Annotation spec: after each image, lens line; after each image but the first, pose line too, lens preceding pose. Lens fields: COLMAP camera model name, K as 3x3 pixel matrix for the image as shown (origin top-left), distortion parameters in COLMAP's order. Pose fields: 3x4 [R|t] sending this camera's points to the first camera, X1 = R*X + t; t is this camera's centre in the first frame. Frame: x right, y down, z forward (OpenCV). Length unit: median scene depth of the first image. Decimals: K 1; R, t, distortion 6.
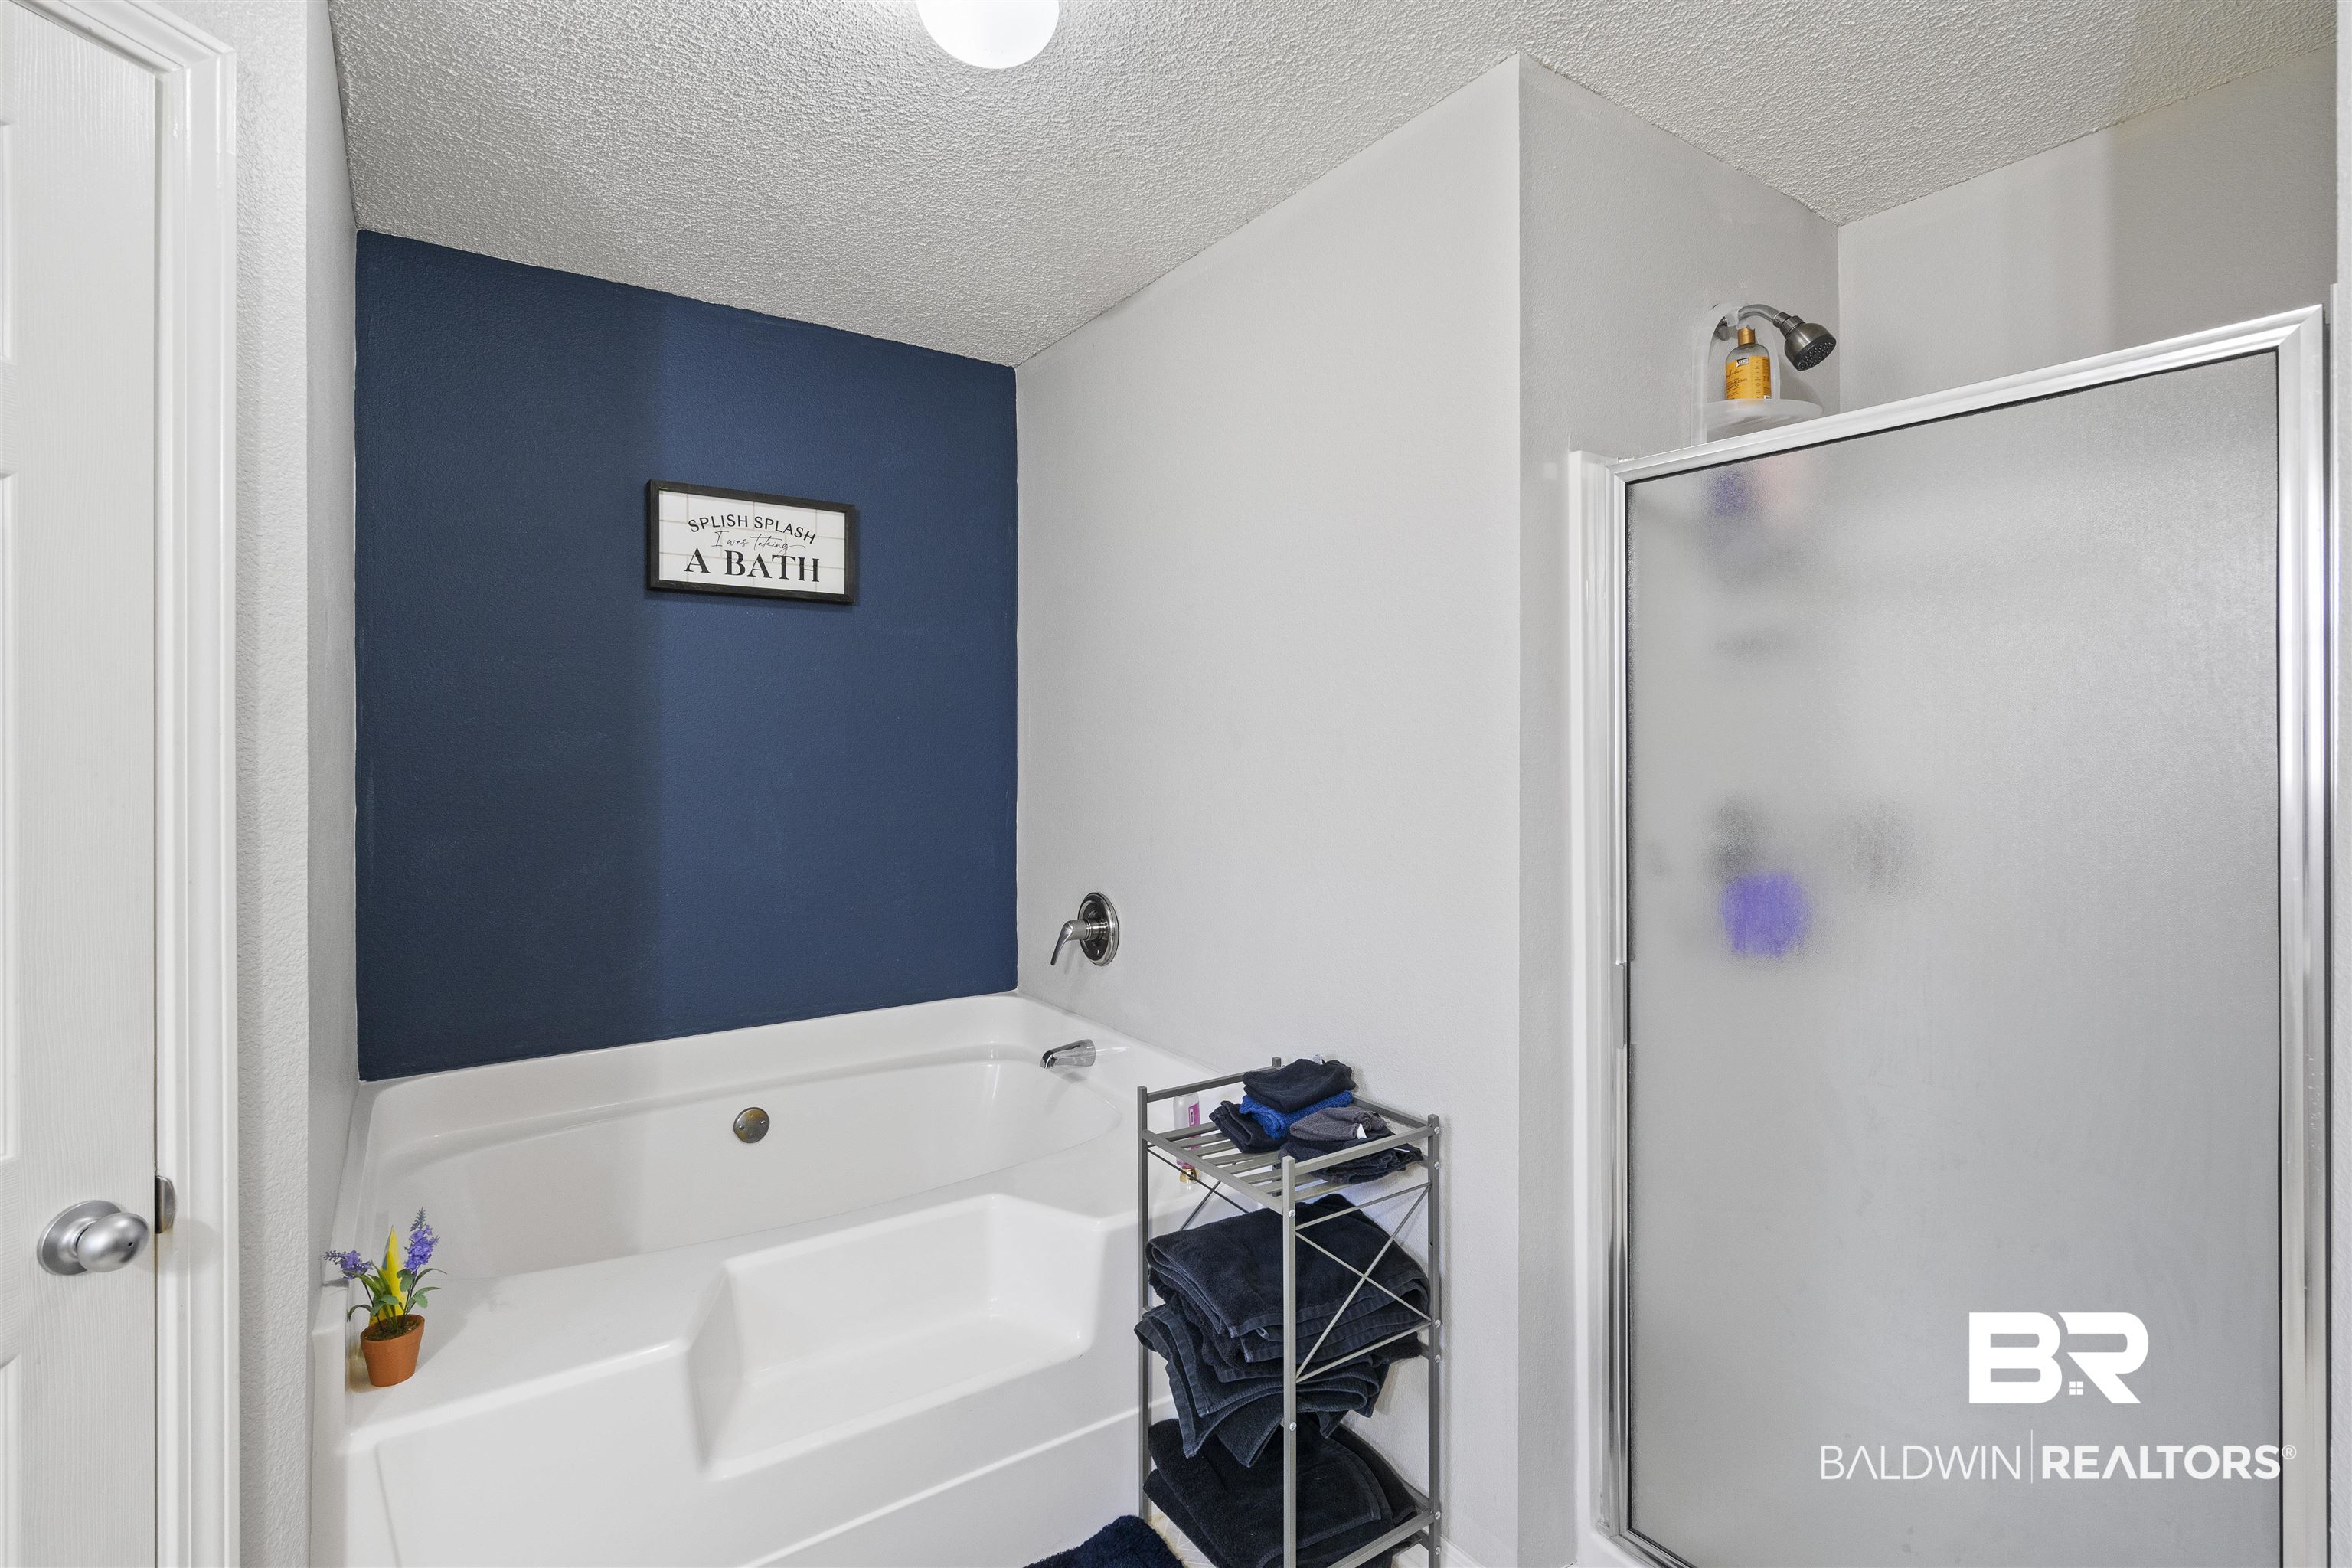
lens RADIAL K [[1093.5, 0, 1154.7], [0, 1093.5, 737.1], [0, 0, 1]] dist [-0.002913, 0.003452]
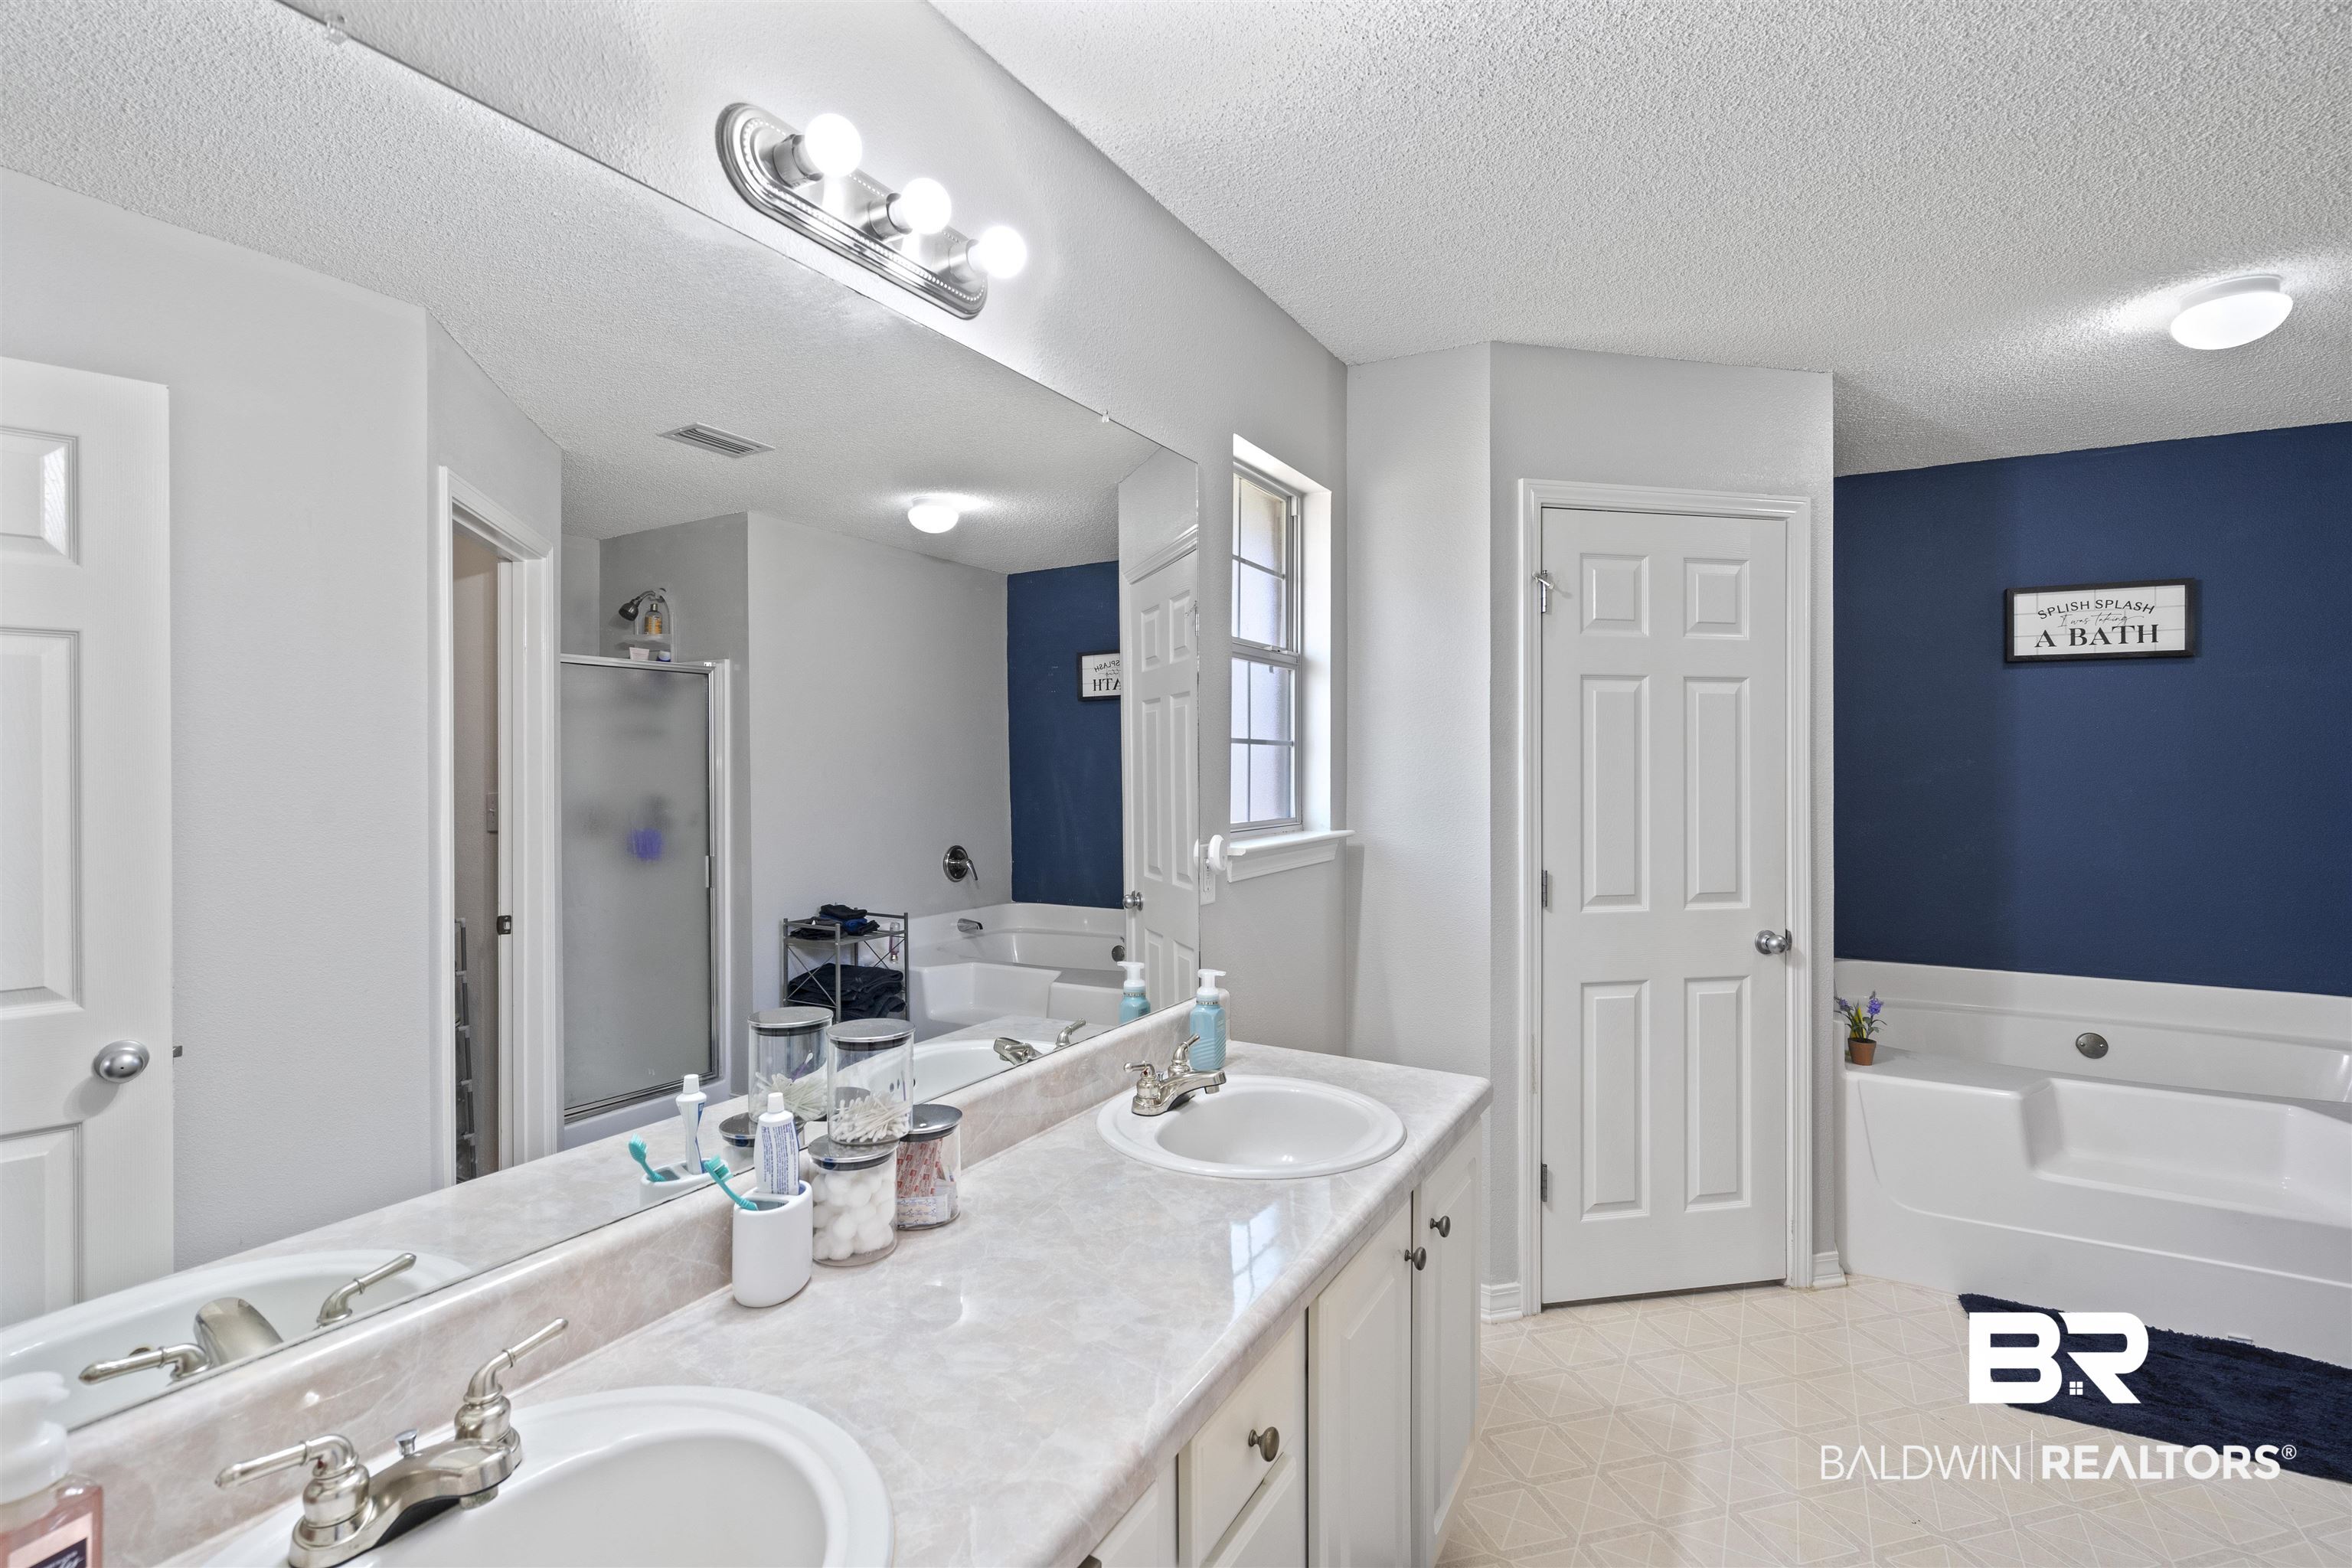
lens RADIAL K [[1093.5, 0, 1175.8], [0, 1093.5, 771.5], [0, 0, 1]] dist [-0.002913, 0.003452]
pose [[0.452614, -0.000889, -0.891706, 0.329148], [0.005059, 0.999986, 0.001571, 0.001247], [0.891692, -0.005222, 0.452612, -0.635271]]
